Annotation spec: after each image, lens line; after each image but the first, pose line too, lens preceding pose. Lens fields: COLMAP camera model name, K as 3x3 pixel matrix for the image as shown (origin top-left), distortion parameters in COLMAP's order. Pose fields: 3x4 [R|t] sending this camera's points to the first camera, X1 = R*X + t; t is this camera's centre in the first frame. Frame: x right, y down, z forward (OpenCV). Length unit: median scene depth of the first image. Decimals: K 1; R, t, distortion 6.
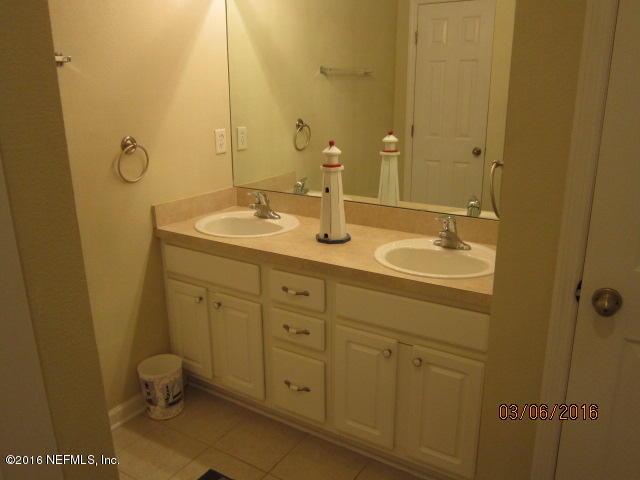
lens RADIAL K [[524.0, 0, 321.2], [0, 524.0, 240.9], [0, 0, 1]] dist [-0.043282, 0.014950]
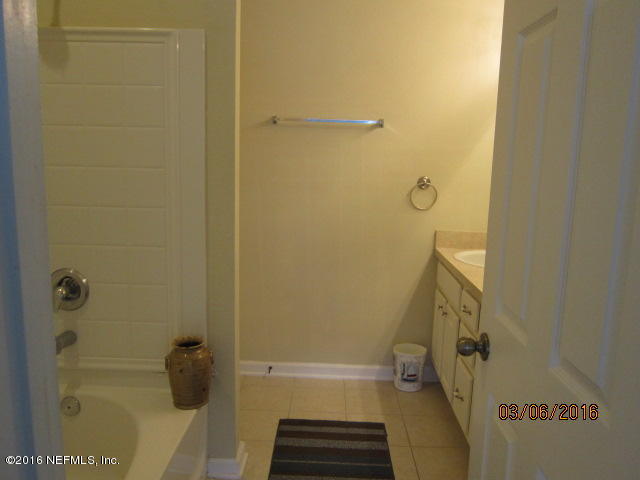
lens RADIAL K [[524.0, 0, 321.2], [0, 524.0, 240.9], [0, 0, 1]] dist [-0.043282, 0.014950]
pose [[0.528095, 0.170660, -0.831860, 0.636588], [-0.276002, 0.960907, 0.021918, 0.008971], [0.803081, 0.218021, 0.554553, 0.031523]]
